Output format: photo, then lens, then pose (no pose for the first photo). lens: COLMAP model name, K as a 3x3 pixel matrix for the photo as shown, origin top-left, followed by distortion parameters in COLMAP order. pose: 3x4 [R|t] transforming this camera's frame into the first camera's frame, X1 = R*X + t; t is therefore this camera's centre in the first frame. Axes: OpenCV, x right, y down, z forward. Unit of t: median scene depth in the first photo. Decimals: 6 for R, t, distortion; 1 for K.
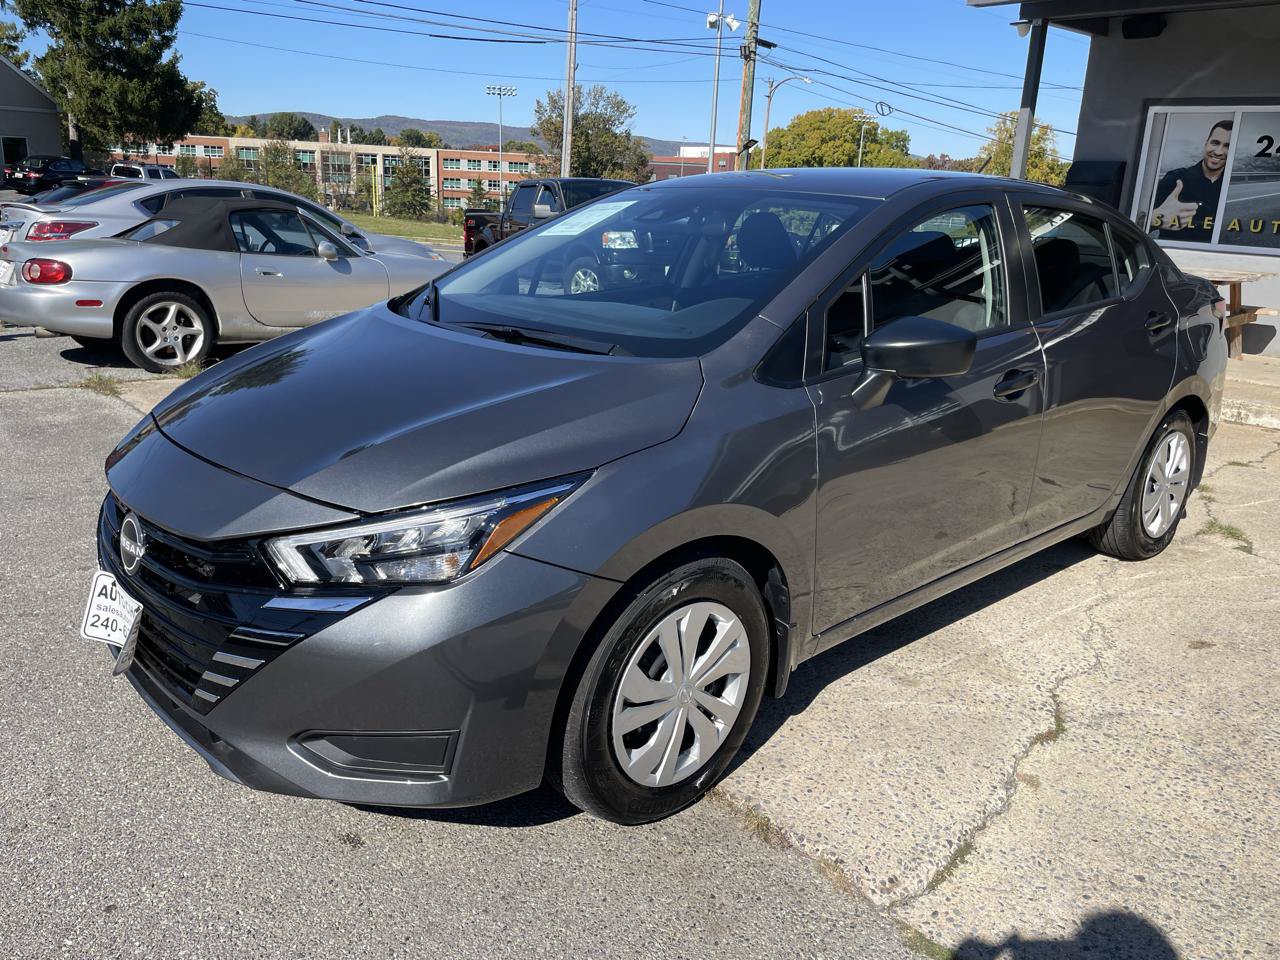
lens RADIAL K [[965.4, 0, 634.2], [0, 965.4, 459.9], [0, 0, 1]] dist [0.089852, -0.121254]
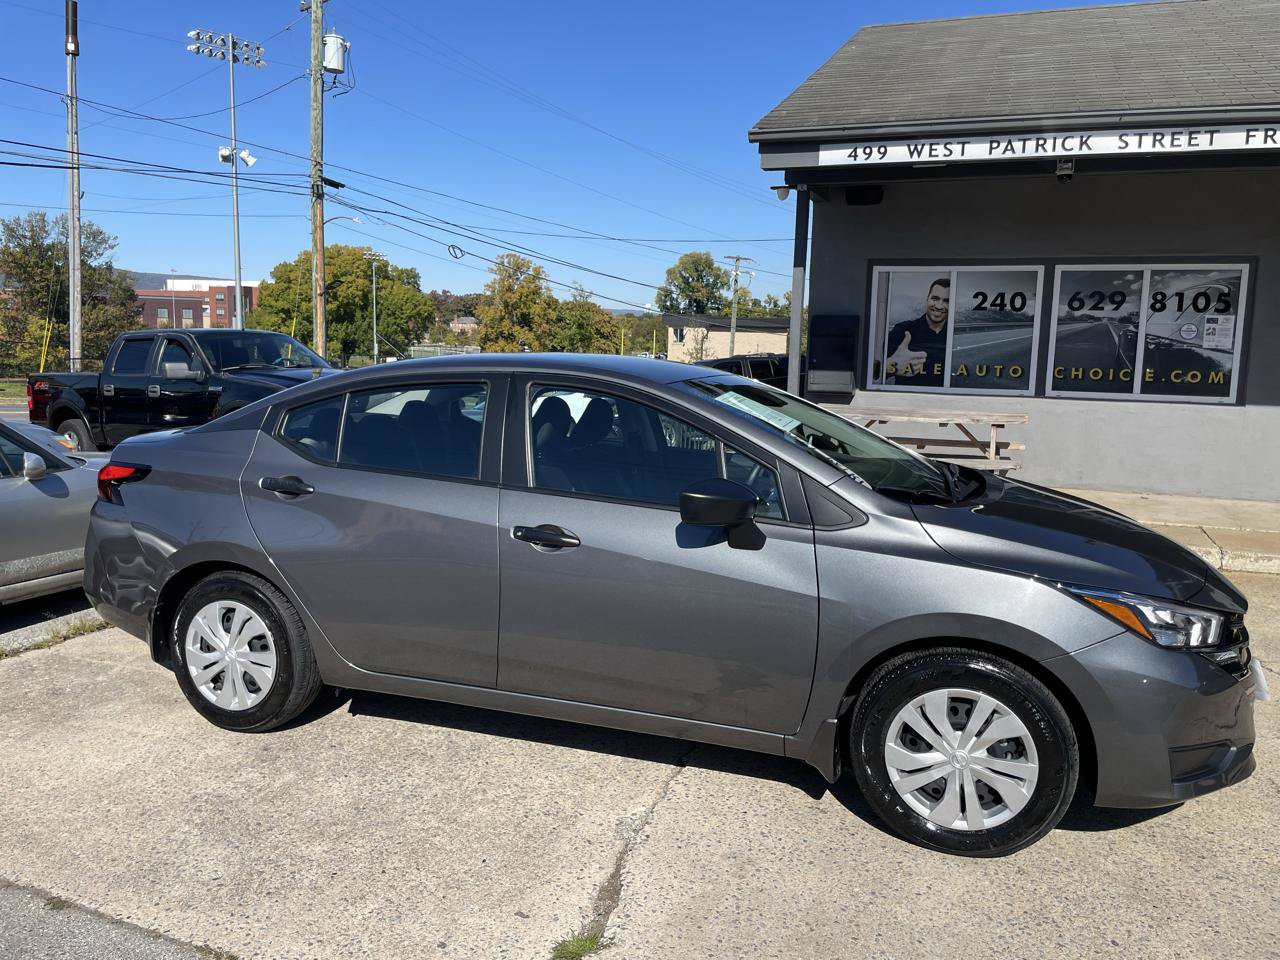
lens RADIAL K [[965.2, 0, 642.7], [0, 965.2, 464.1], [0, 0, 1]] dist [0.084289, -0.111114]
pose [[0.880257, -0.084627, 0.466890, -0.098001], [0.142336, 0.985747, -0.089682, -0.036966], [-0.452646, 0.145398, 0.879756, 0.088564]]
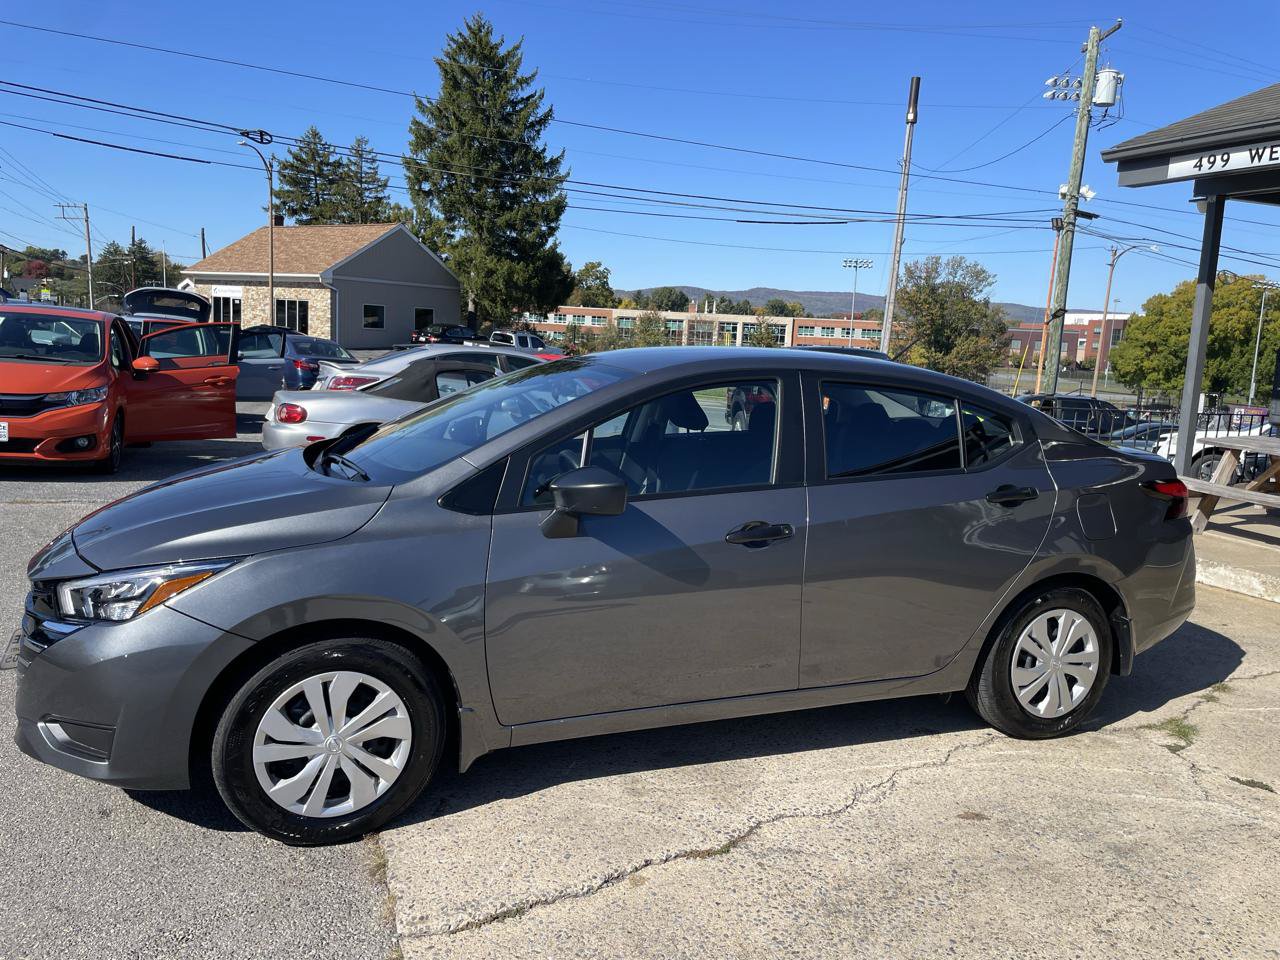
lens RADIAL K [[965.4, 0, 652.9], [0, 965.4, 466.0], [0, 0, 1]] dist [0.089852, -0.121254]
pose [[0.942309, 0.053154, -0.330496, 0.091786], [-0.103961, 0.984960, -0.138004, 0.001525], [0.318190, 0.164401, 0.933663, -0.013841]]
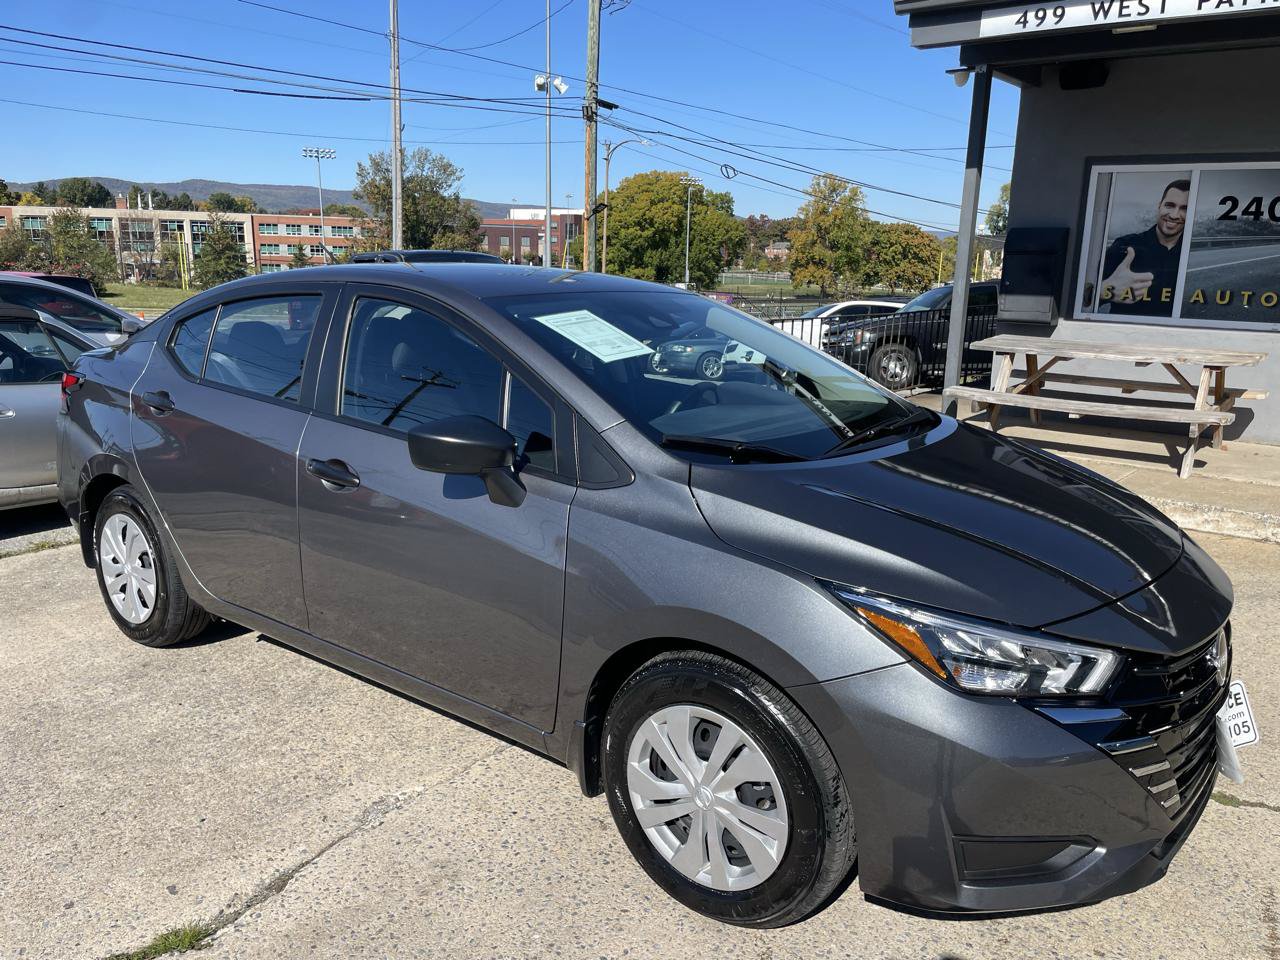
lens RADIAL K [[965.4, 0, 651.5], [0, 965.4, 485.4], [0, 0, 1]] dist [0.089852, -0.121254]
pose [[0.982924, -0.061667, 0.173369, -0.016559], [0.067518, 0.997324, -0.028048, -0.032819], [-0.171175, 0.039275, 0.984457, 0.091857]]
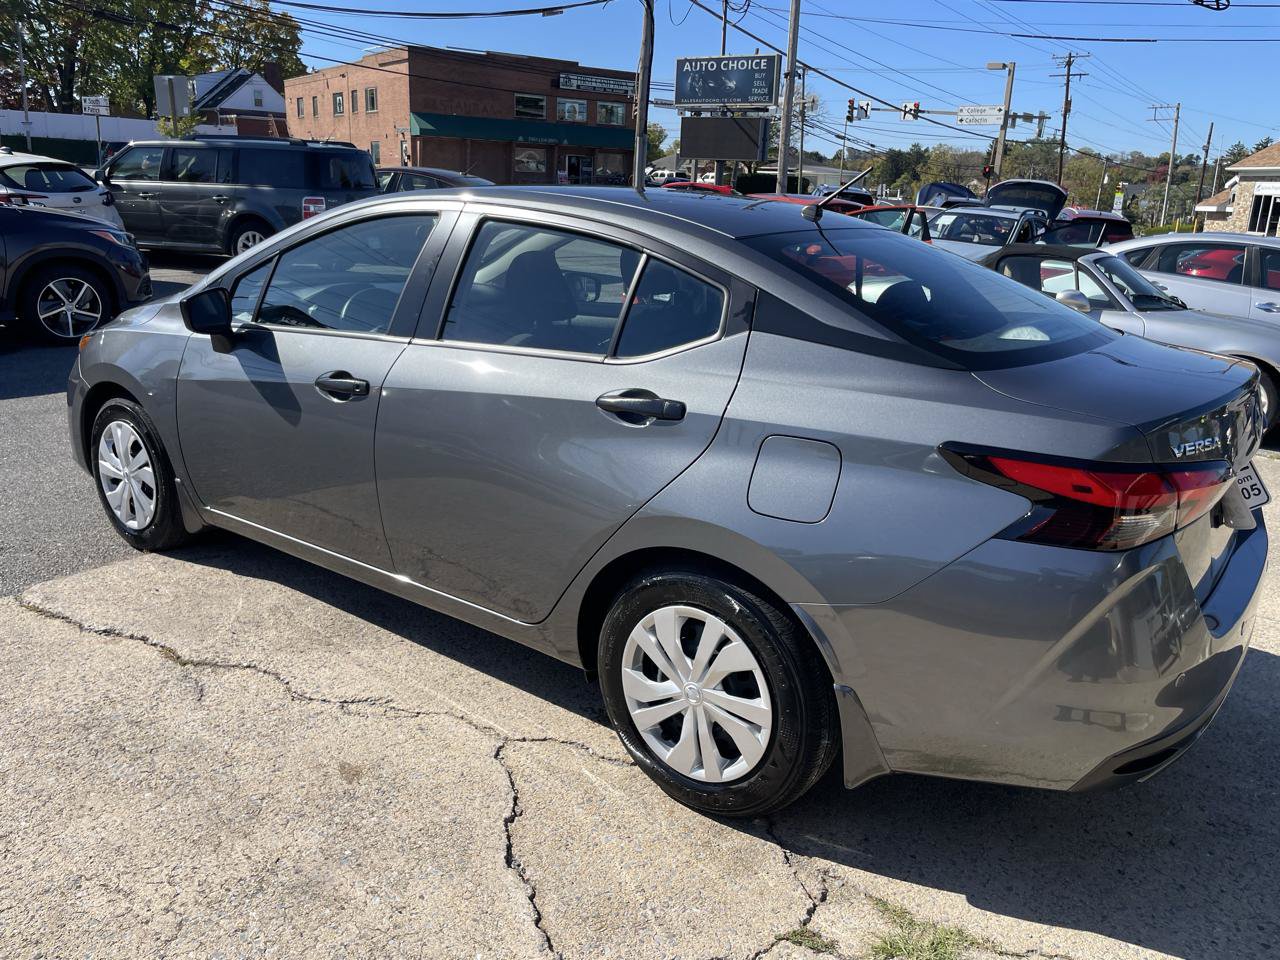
lens RADIAL K [[965.4, 0, 653.1], [0, 965.4, 475.7], [0, 0, 1]] dist [0.089852, -0.121254]
pose [[0.204023, 0.247714, -0.947107, 0.206458], [-0.298555, 0.937113, 0.180787, -0.038903], [0.932330, 0.245879, 0.265149, 0.152066]]
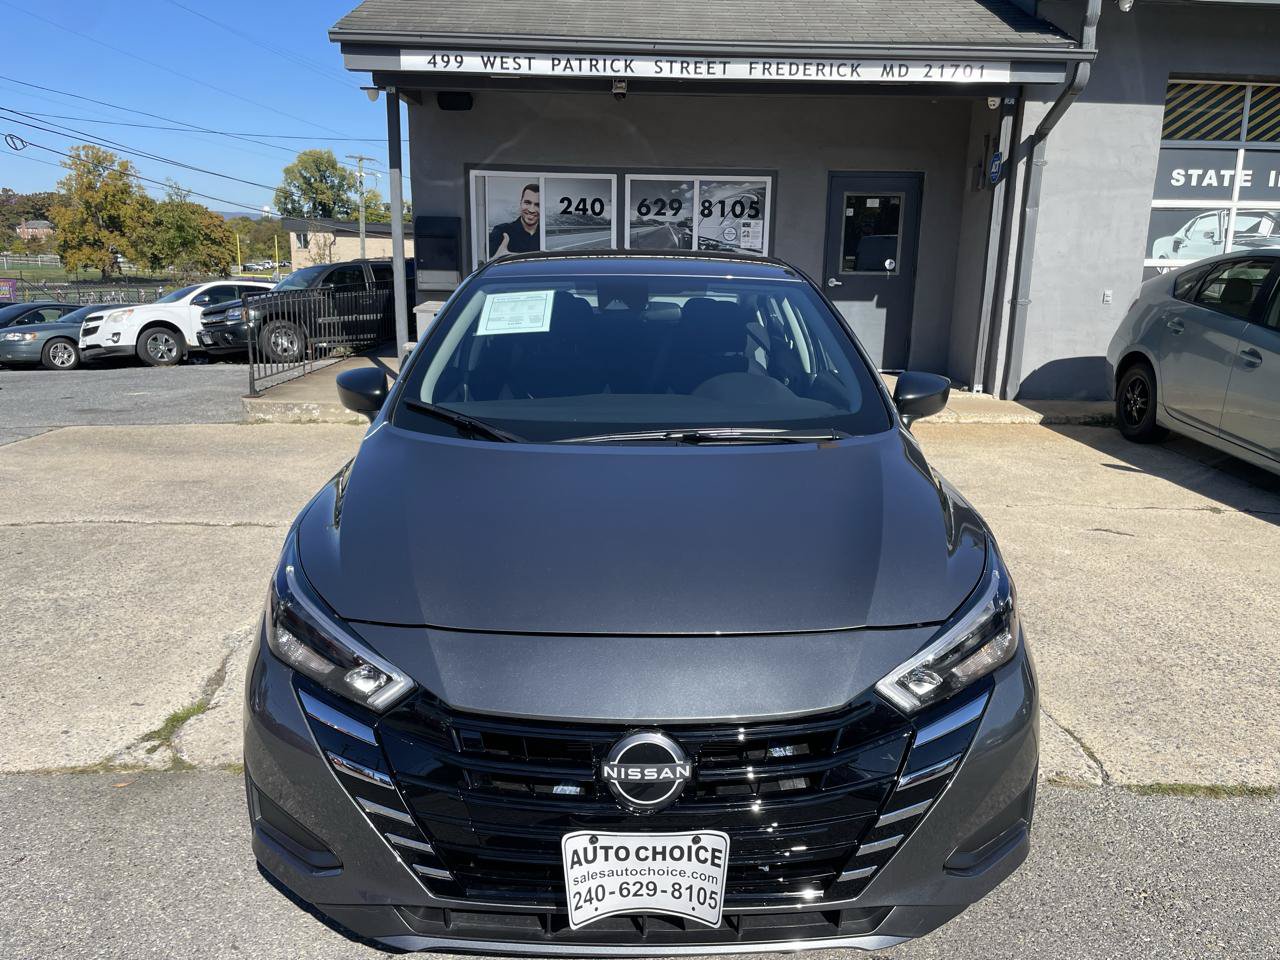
lens RADIAL K [[965.4, 0, 641.4], [0, 965.4, 472.8], [0, 0, 1]] dist [0.089852, -0.121254]
pose [[0.656801, -0.197117, 0.727844, -0.111426], [0.213042, 0.974413, 0.071645, -0.022282], [-0.723343, 0.108005, 0.681990, 0.046541]]
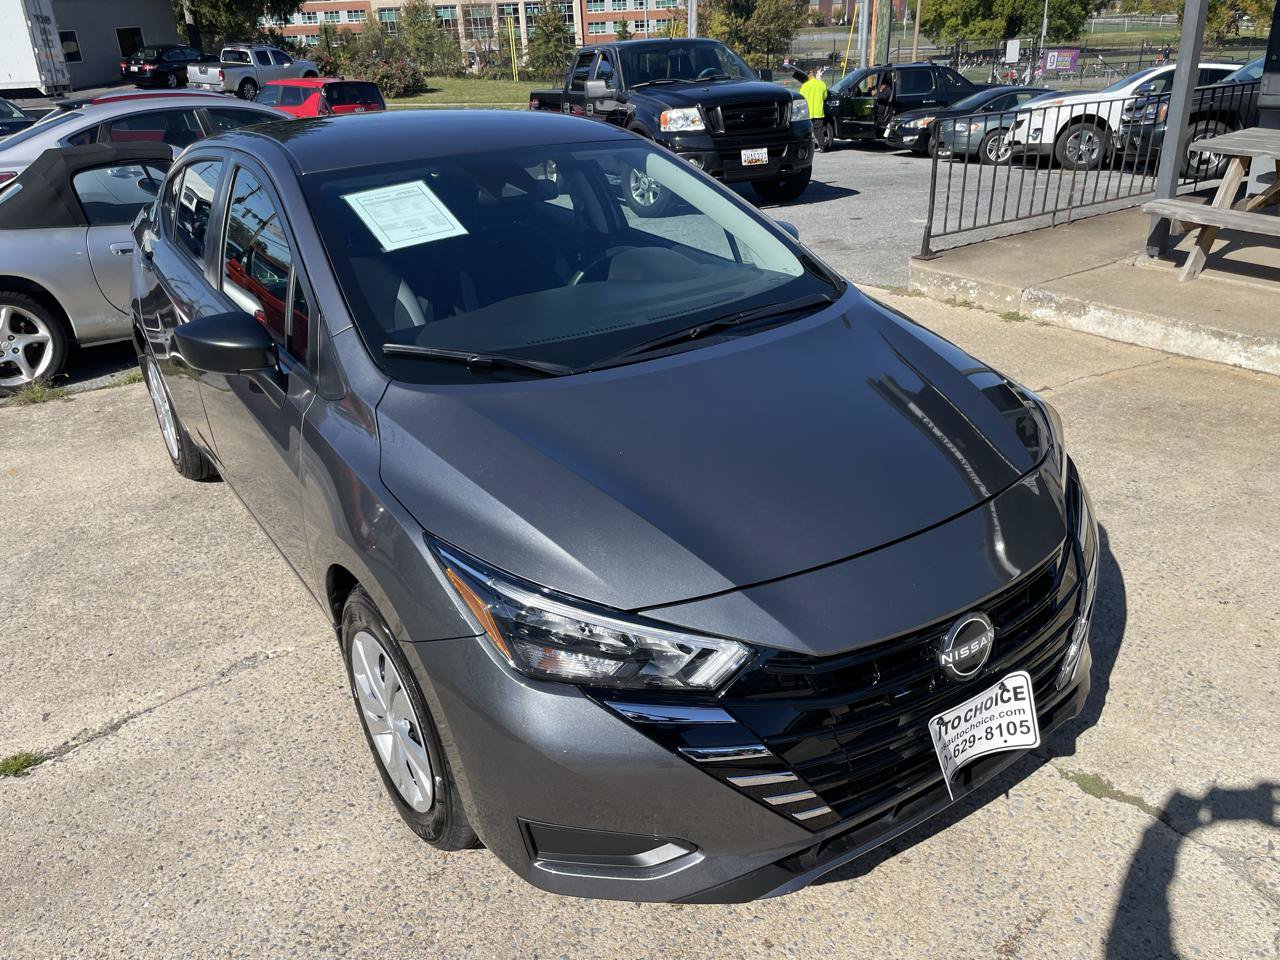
lens RADIAL K [[965.4, 0, 656.8], [0, 965.4, 483.5], [0, 0, 1]] dist [0.089852, -0.121254]
pose [[0.988256, -0.018804, -0.151645, 0.052526], [0.044234, 0.985114, 0.166114, -0.043694], [0.146264, -0.170871, 0.974377, 0.102074]]
